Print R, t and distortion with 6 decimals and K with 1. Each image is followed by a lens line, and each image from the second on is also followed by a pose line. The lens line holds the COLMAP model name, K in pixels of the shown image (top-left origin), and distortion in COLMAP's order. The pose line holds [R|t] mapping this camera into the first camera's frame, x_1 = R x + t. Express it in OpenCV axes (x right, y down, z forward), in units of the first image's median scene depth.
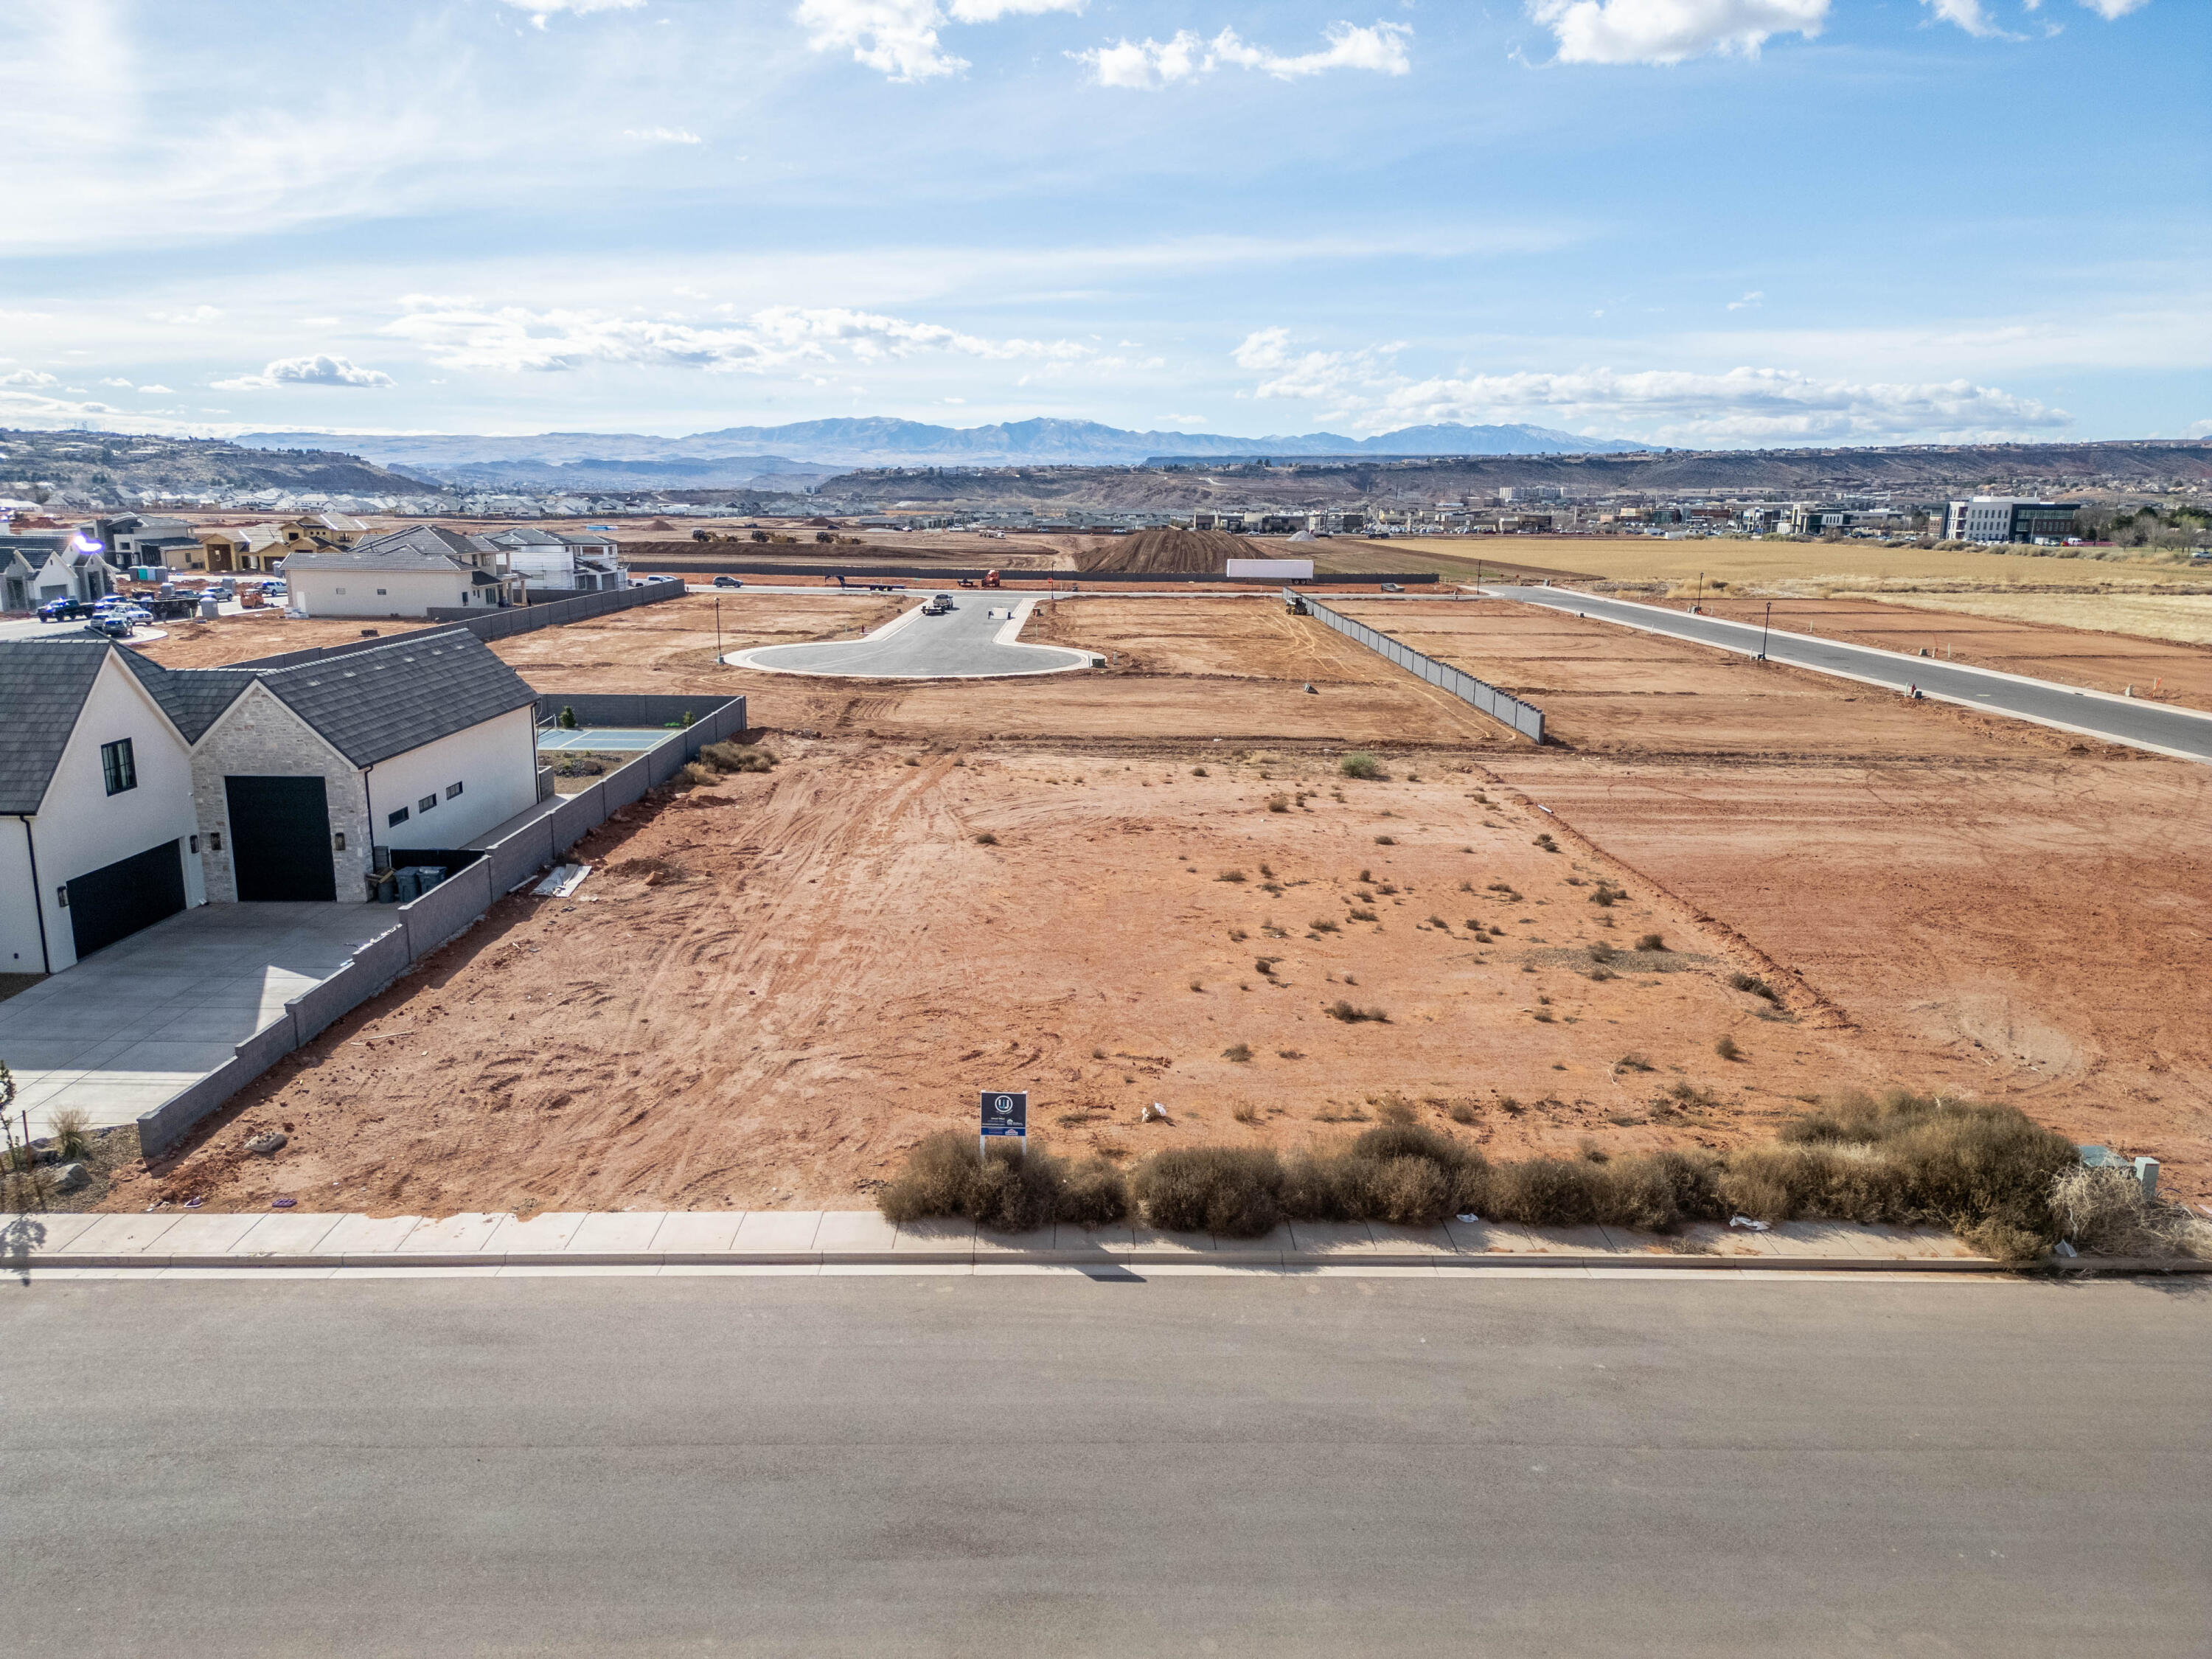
lens RADIAL K [[1548.5, 0, 1108.2], [0, 1548.5, 827.1], [0, 0, 1]] dist [0.079272, -0.076898]
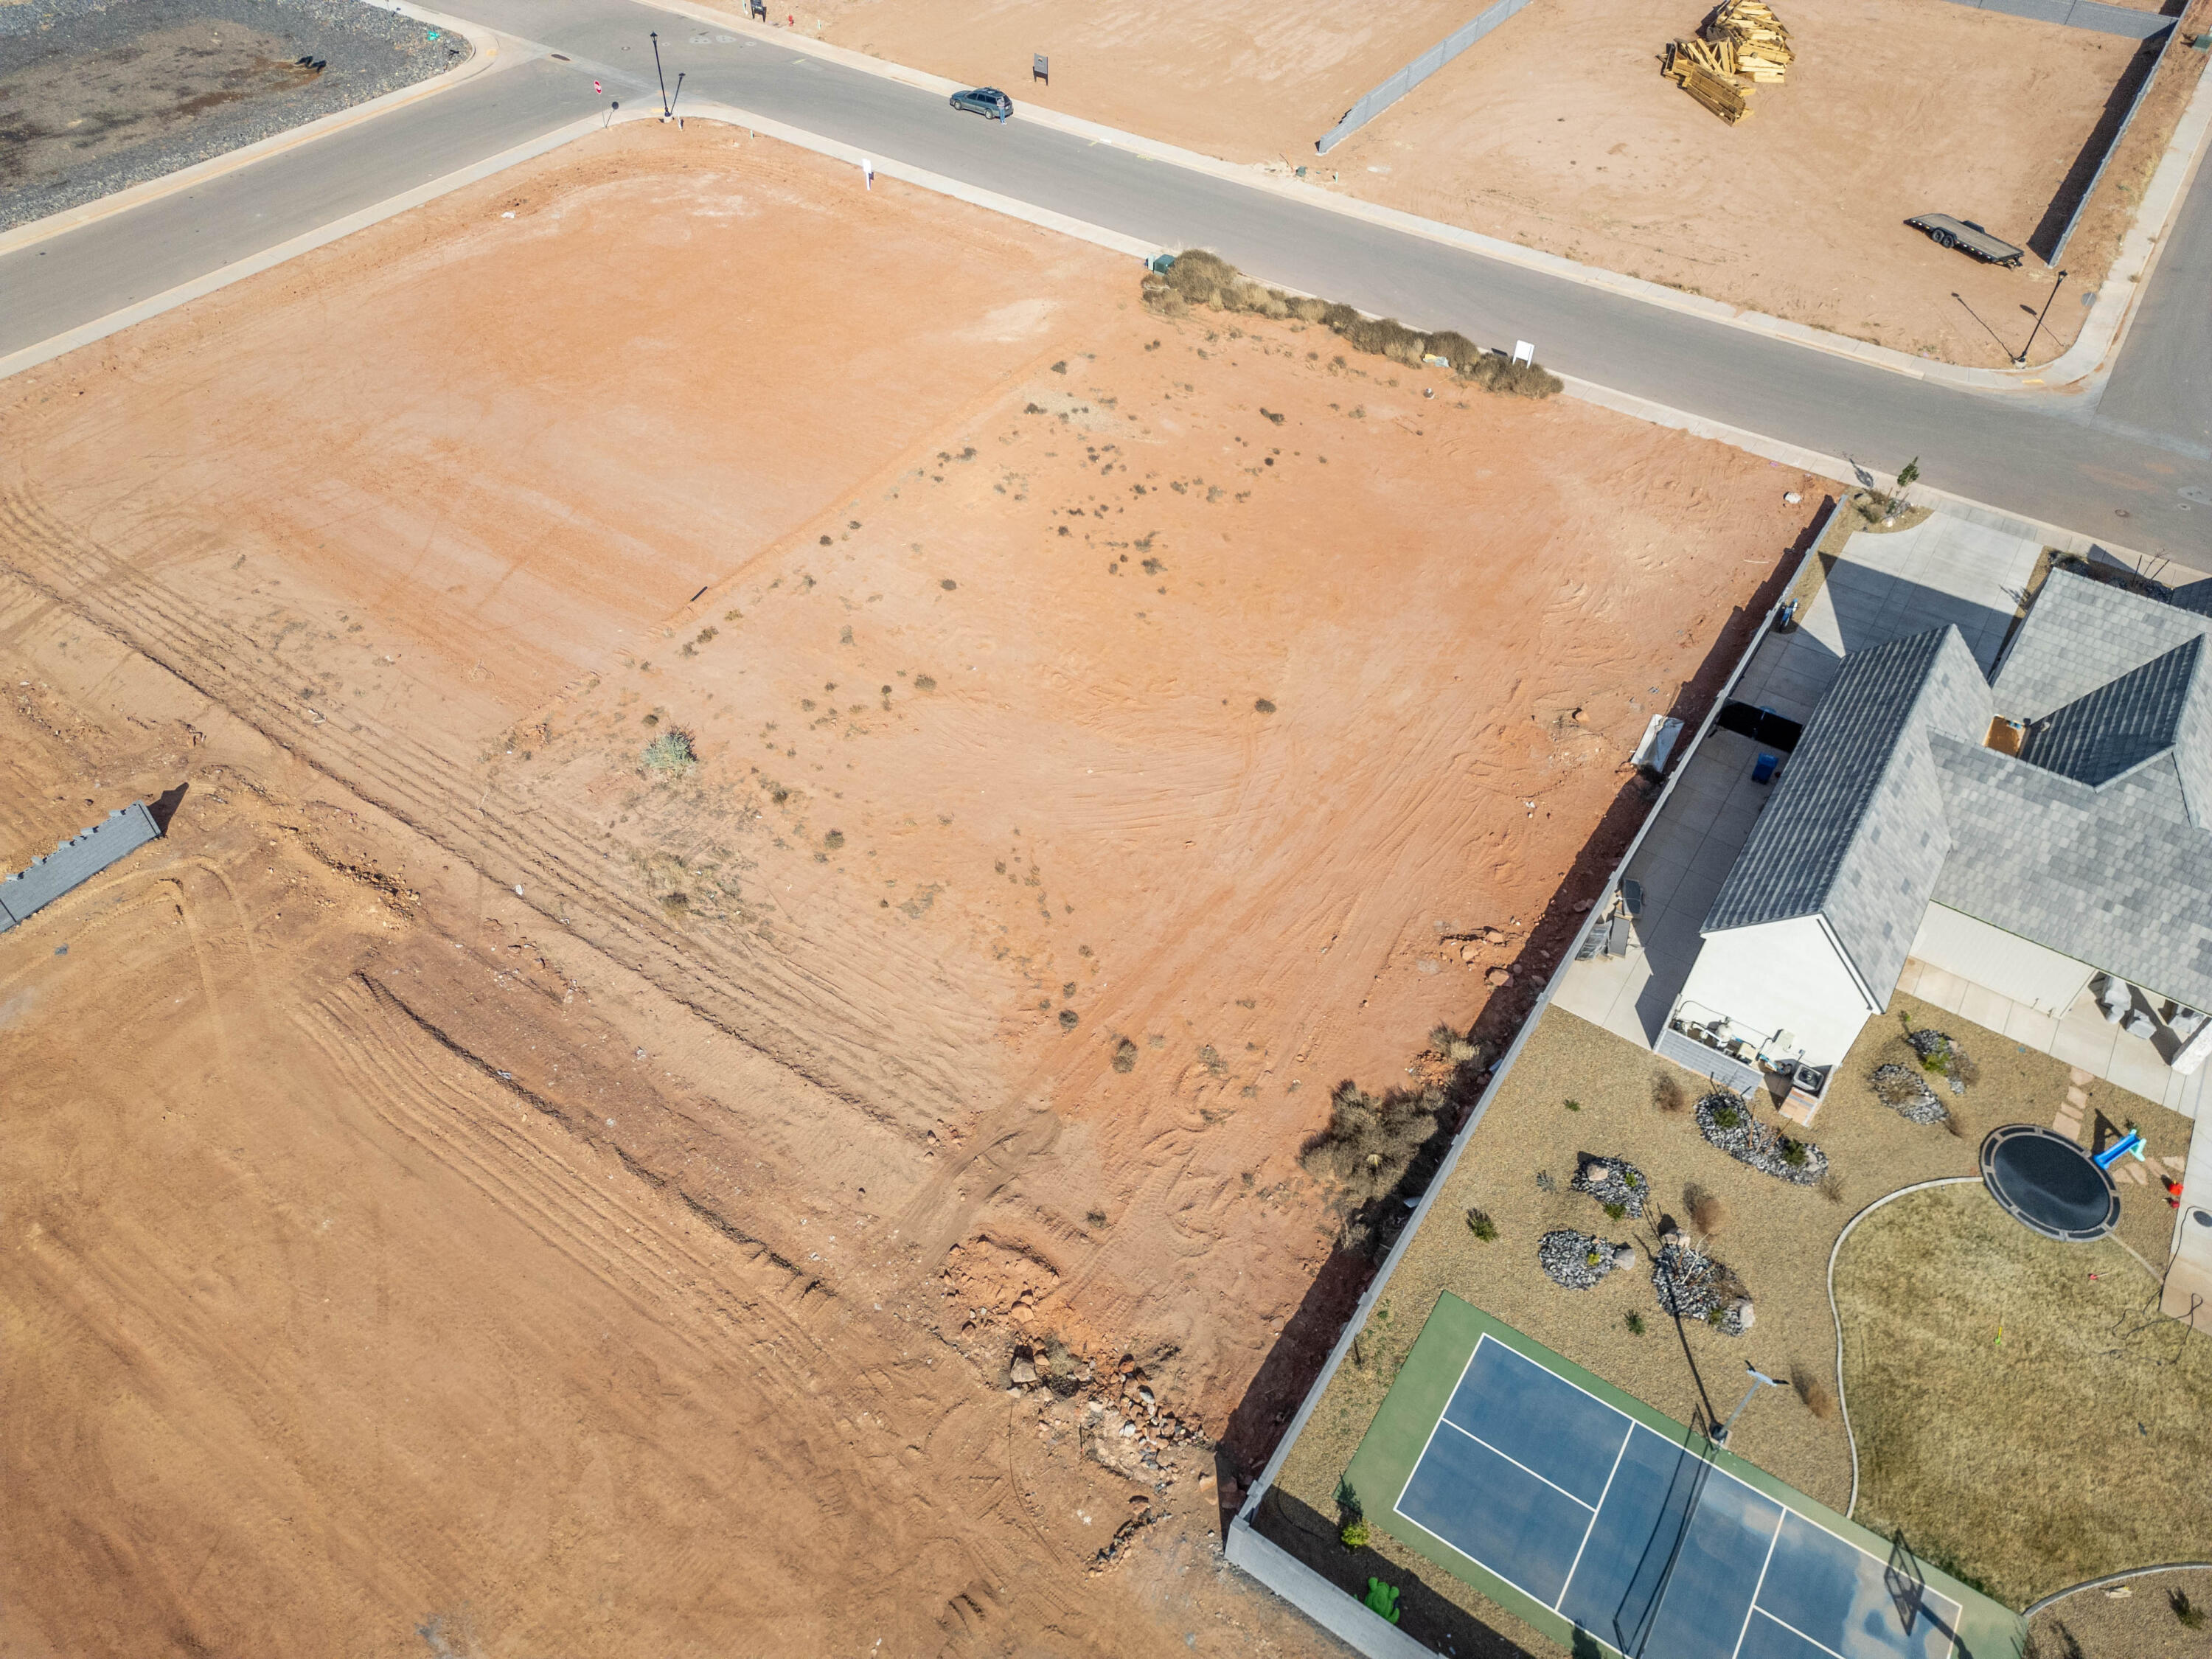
lens RADIAL K [[1548.5, 0, 1108.2], [0, 1548.5, 827.1], [0, 0, 1]] dist [0.079272, -0.076898]
pose [[-0.822729, -0.429290, 0.372594, -0.616405], [0.083311, 0.557332, 0.826100, -1.216991], [-0.562295, 0.710698, -0.422769, 2.300722]]
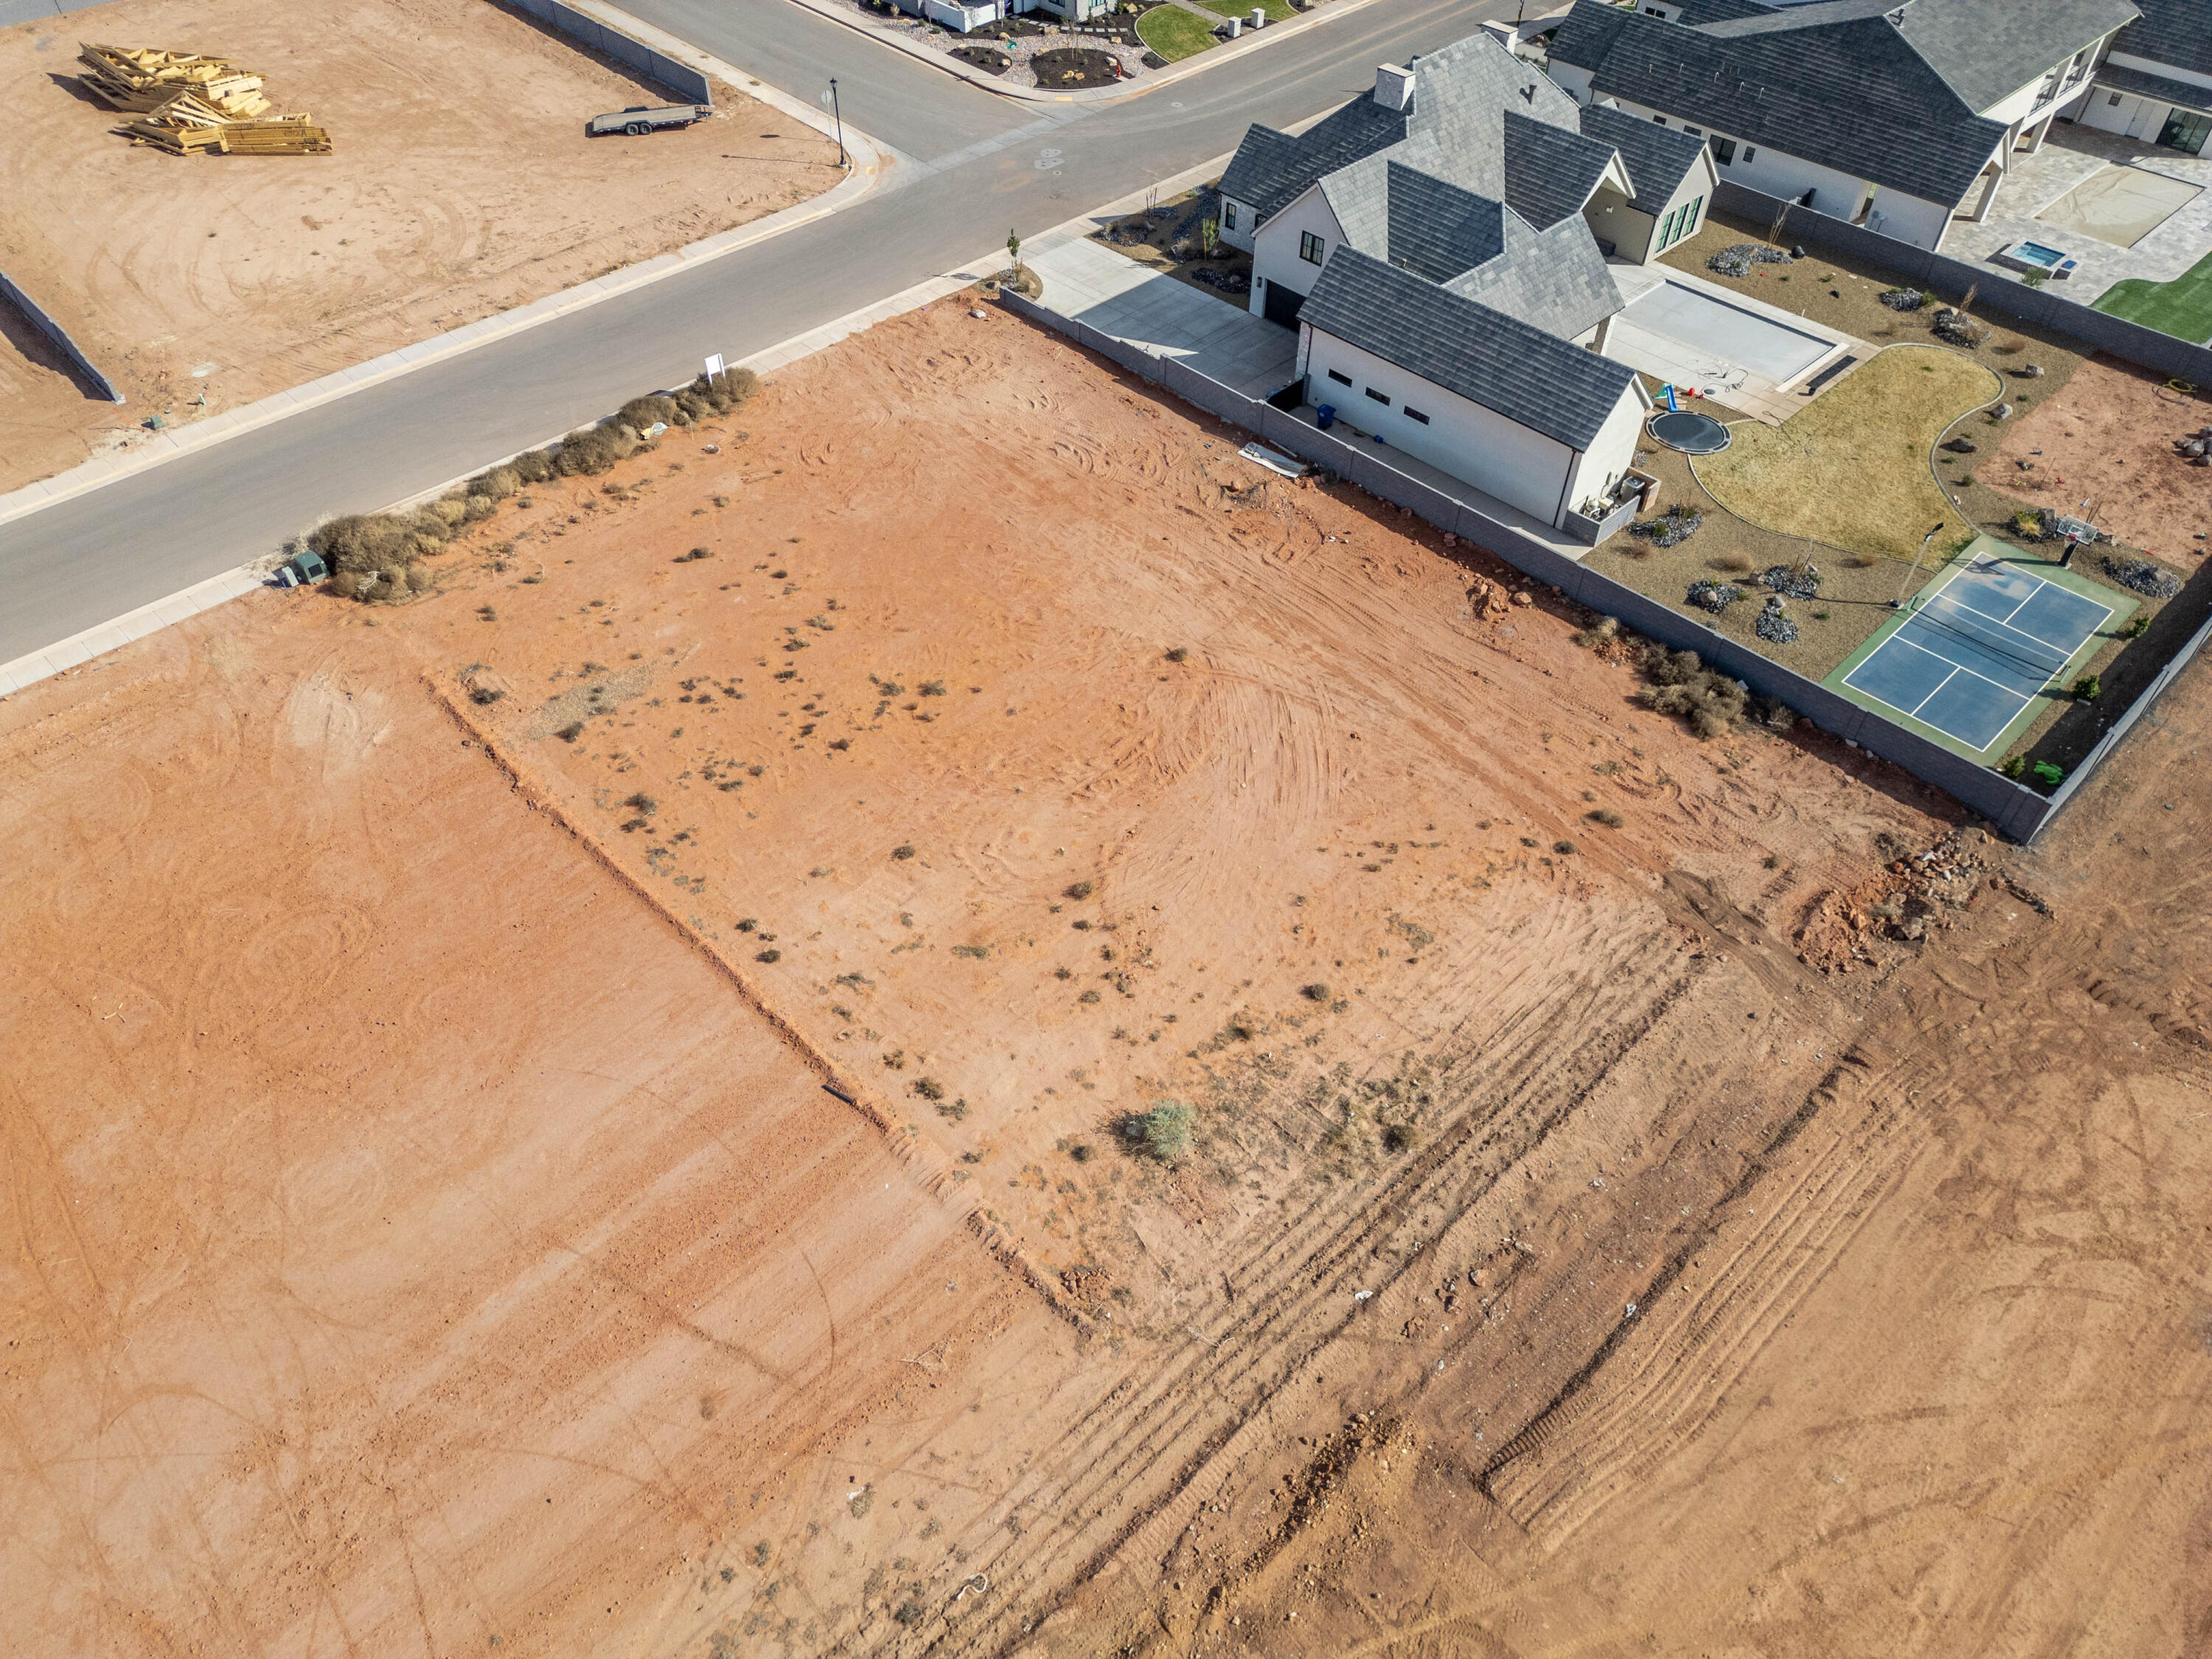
lens RADIAL K [[1548.5, 0, 1108.2], [0, 1548.5, 827.1], [0, 0, 1]] dist [0.079272, -0.076898]
pose [[-0.728809, 0.476501, -0.491716, 0.815918], [-0.165673, 0.574075, 0.801867, -1.164090], [0.664372, 0.665871, -0.339448, 2.086740]]
